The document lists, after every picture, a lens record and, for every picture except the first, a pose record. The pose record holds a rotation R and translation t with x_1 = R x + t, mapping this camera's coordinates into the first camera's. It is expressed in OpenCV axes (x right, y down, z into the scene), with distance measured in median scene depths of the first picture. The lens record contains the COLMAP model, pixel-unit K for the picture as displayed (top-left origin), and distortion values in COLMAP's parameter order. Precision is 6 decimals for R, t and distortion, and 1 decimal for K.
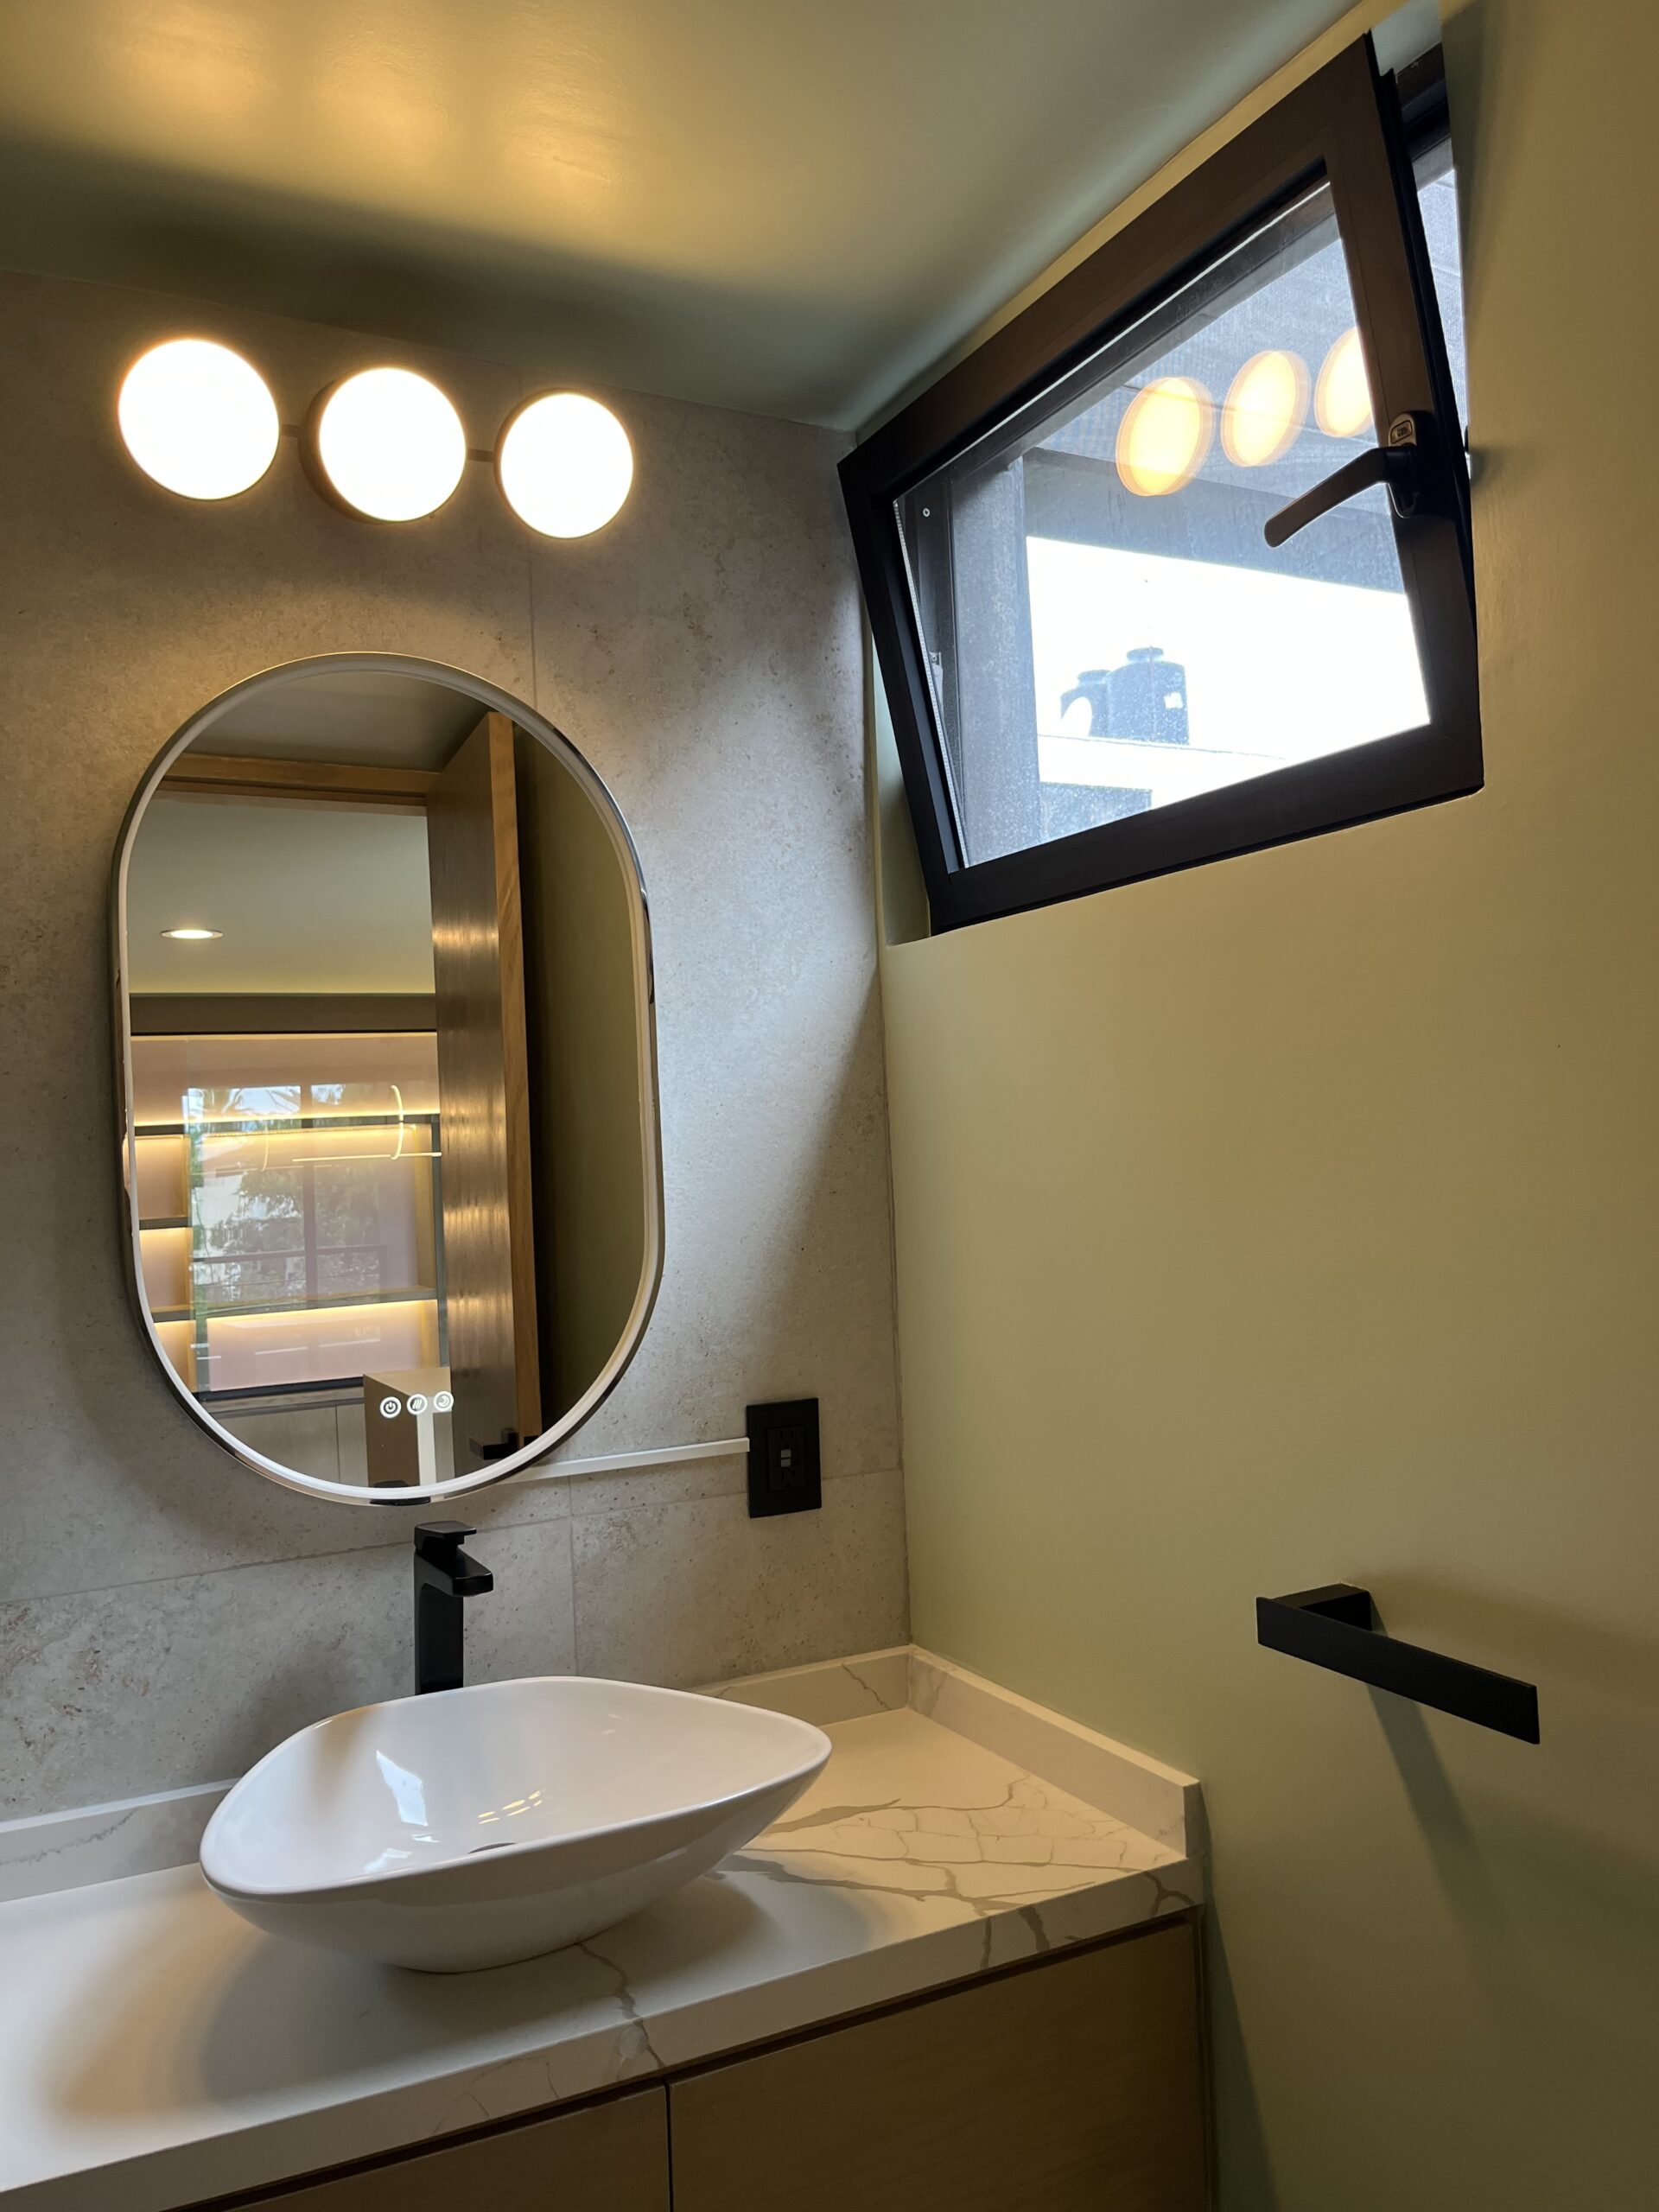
lens RADIAL K [[1679.8, 0, 829.5], [0, 1679.8, 1106.0], [0, 0, 1]] dist [0.002883, 0.001196]
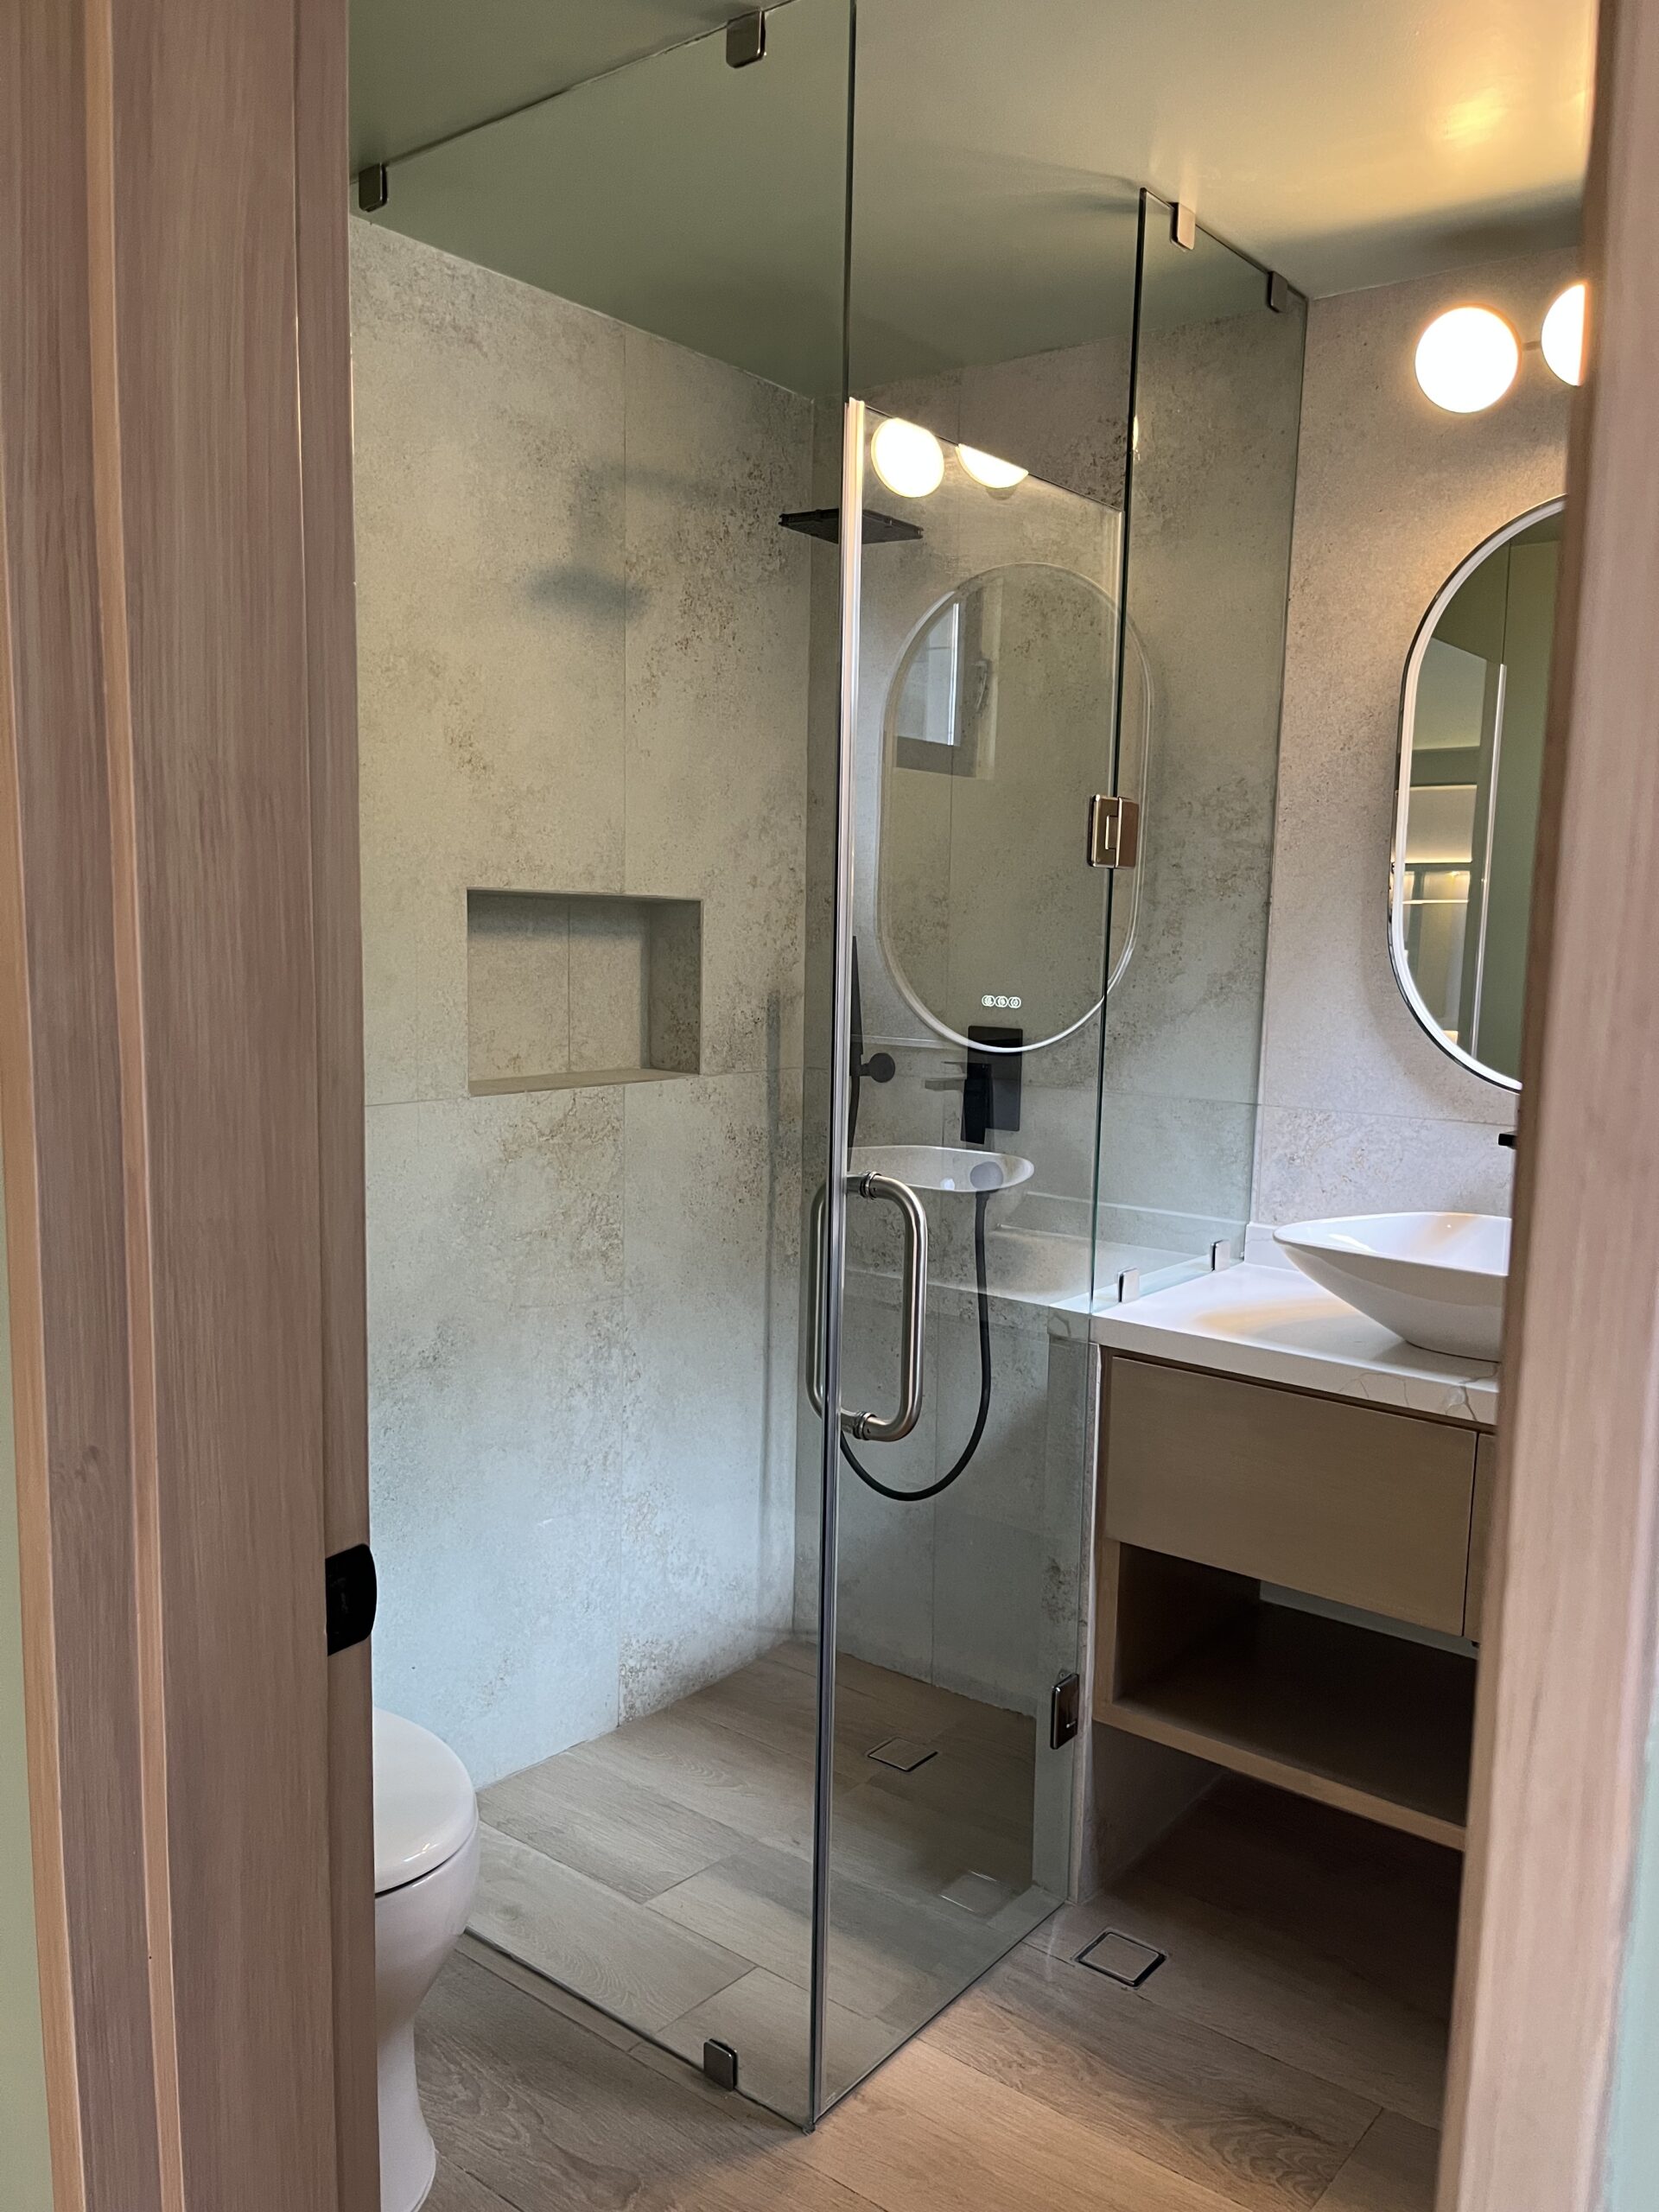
lens RADIAL K [[1679.8, 0, 829.5], [0, 1679.8, 1106.0], [0, 0, 1]] dist [0.002883, 0.001196]
pose [[0.418455, 0.158635, -0.894277, 0.832104], [-0.013370, 0.985598, 0.168578, 0.004269], [0.908139, -0.058586, 0.414549, -0.179966]]
